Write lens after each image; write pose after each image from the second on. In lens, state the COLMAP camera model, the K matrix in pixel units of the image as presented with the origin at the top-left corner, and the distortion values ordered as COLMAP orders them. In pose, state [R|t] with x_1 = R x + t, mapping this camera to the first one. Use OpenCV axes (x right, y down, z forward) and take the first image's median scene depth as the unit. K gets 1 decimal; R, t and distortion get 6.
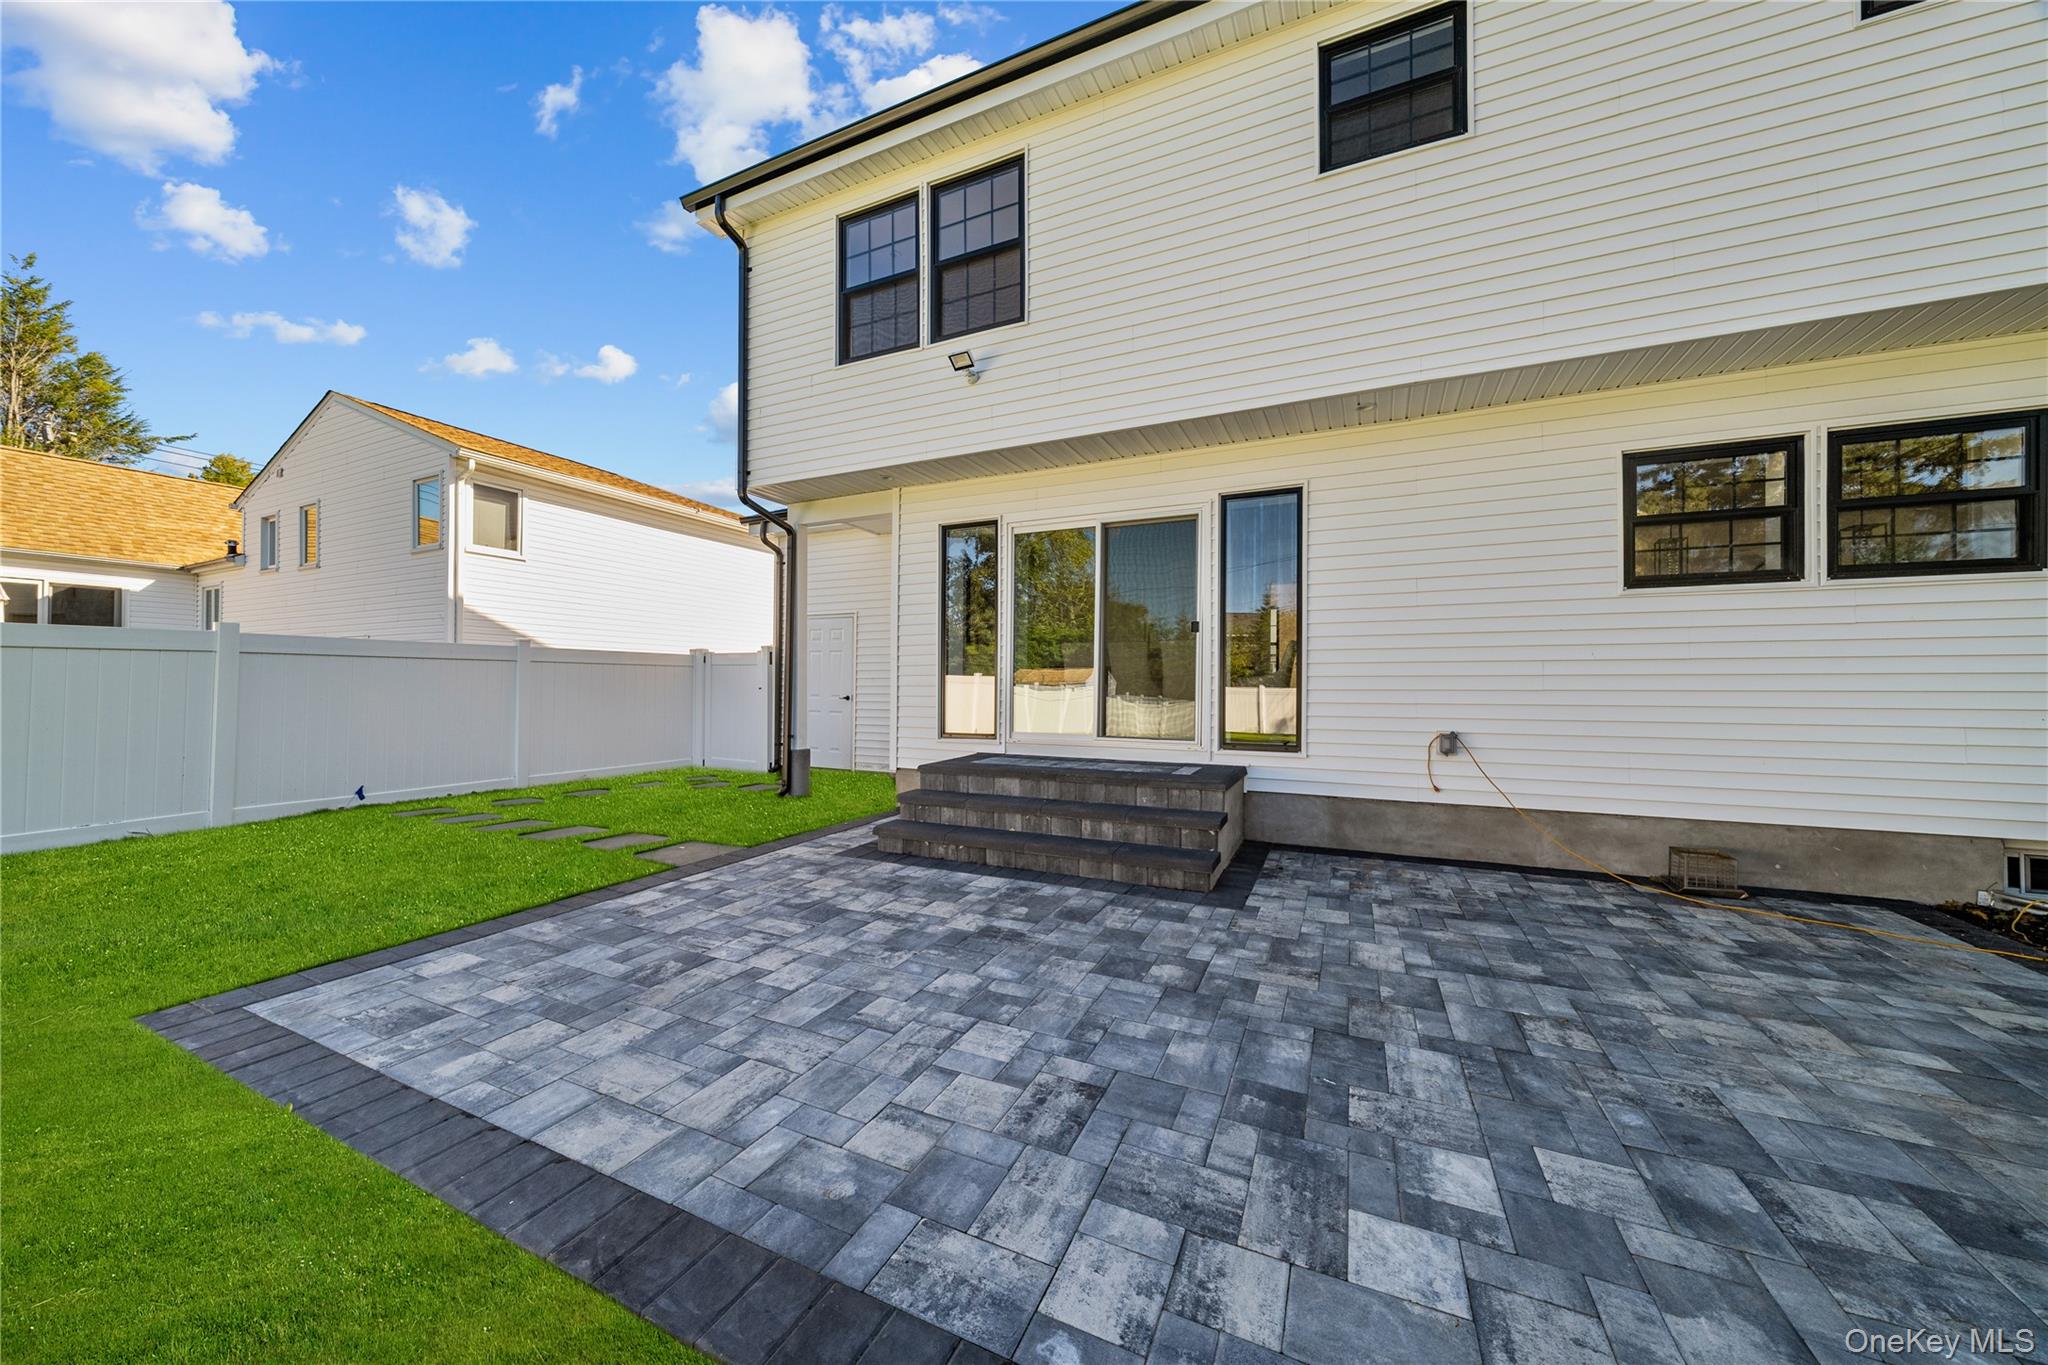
lens RADIAL K [[700.2, 0, 1036.3], [0, 700.2, 683.1], [0, 0, 1]] dist [0.000221, -0.000011]
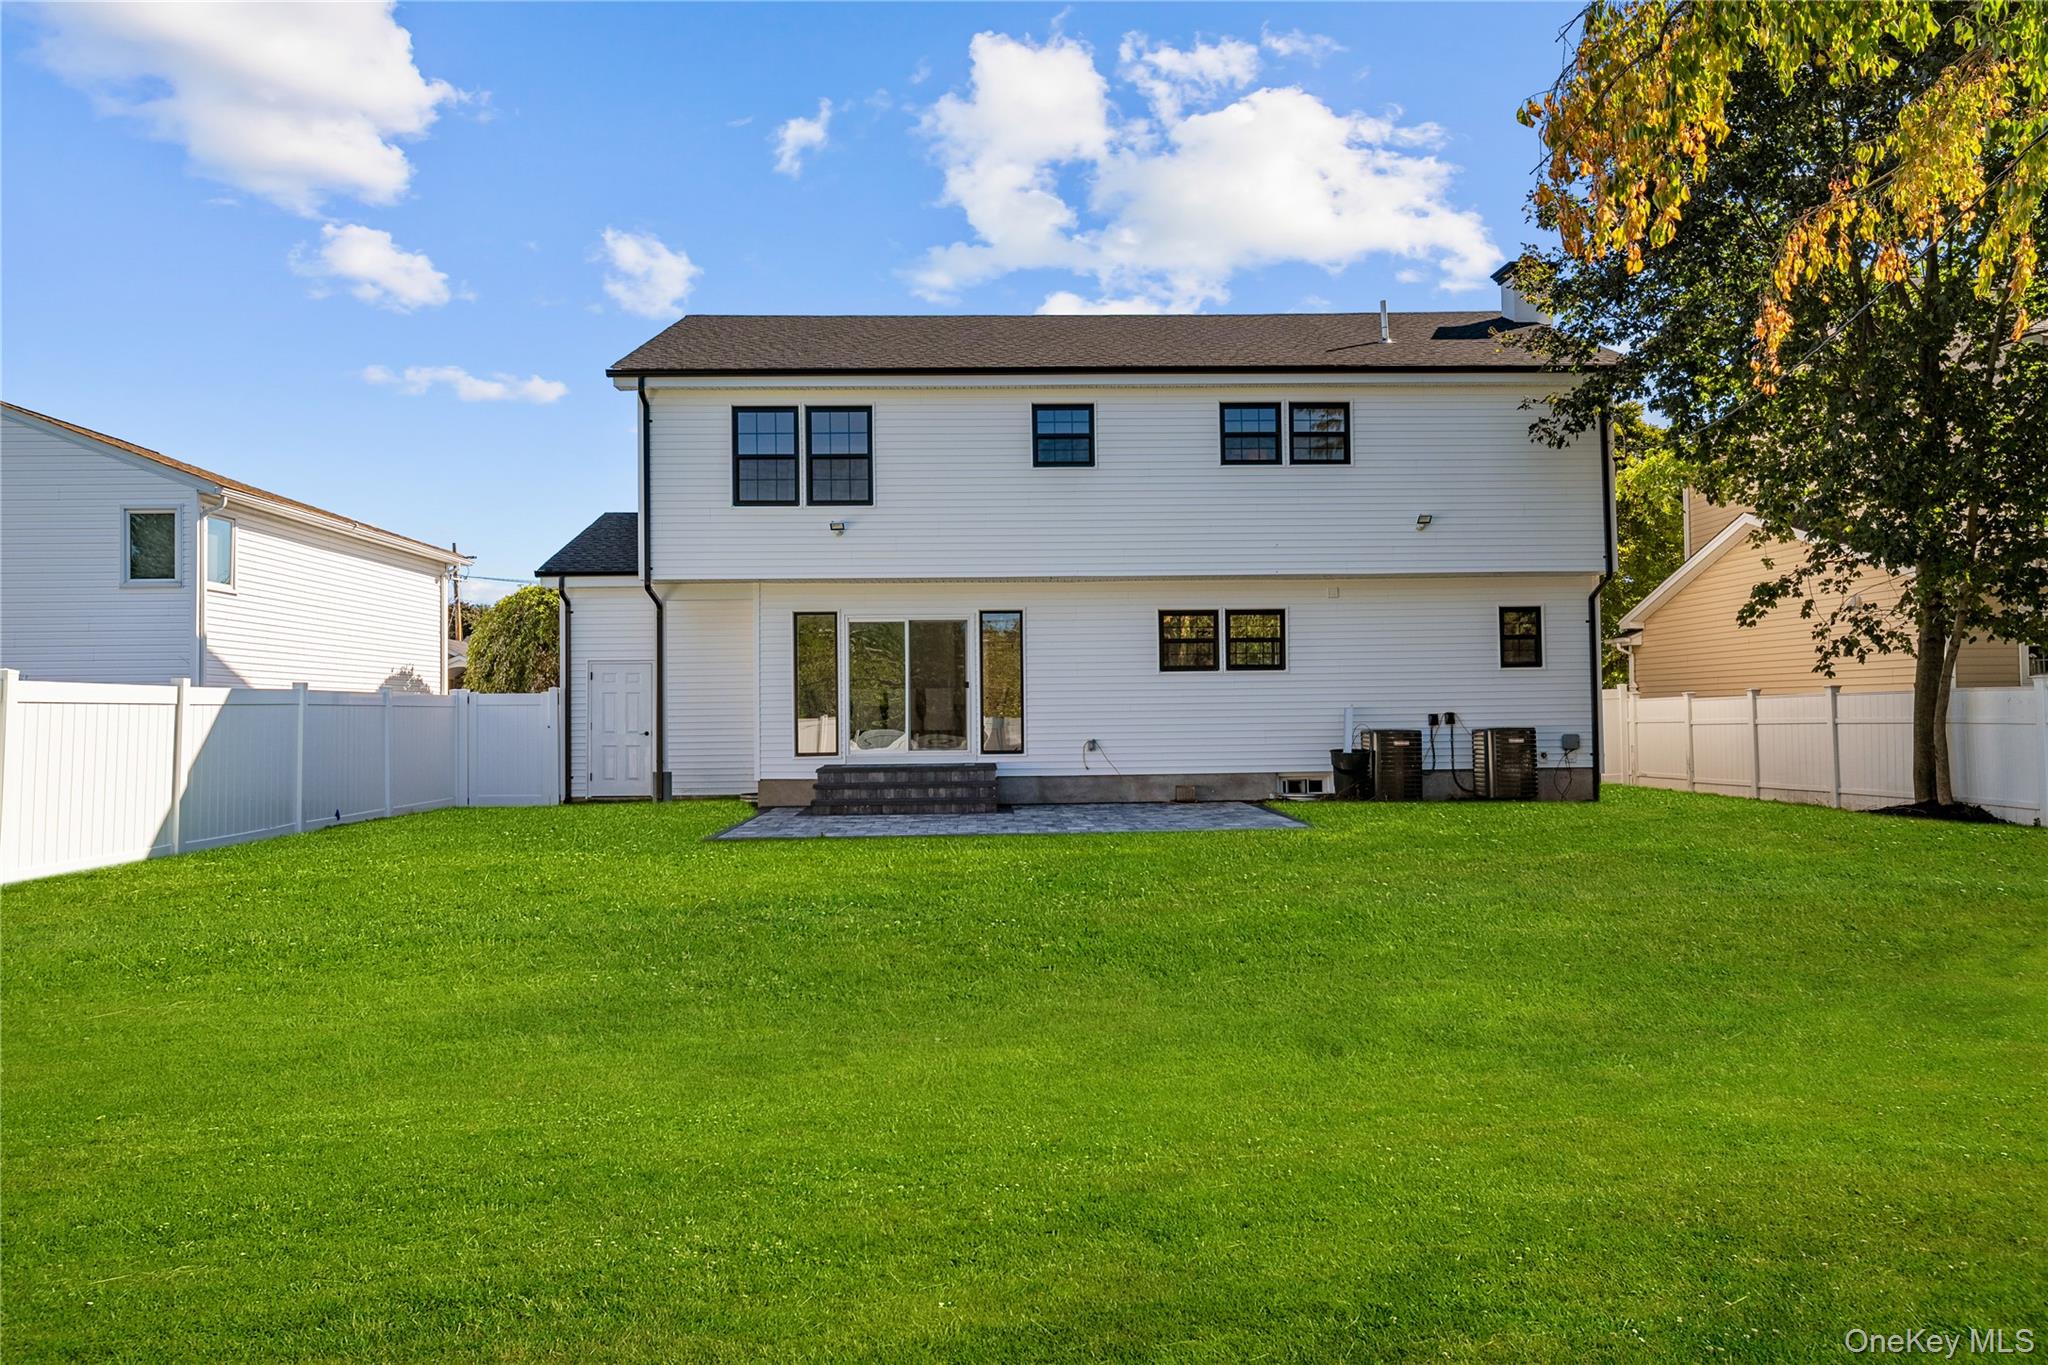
lens RADIAL K [[1364.9, 0, 1019.0], [0, 1364.9, 651.7], [0, 0, 1]] dist [-0.003753, 0.001936]
pose [[0.896434, 0.005442, 0.443144, -1.576561], [0.012804, 0.999189, -0.038173, -0.042610], [-0.442992, 0.039894, 0.895637, -2.859315]]
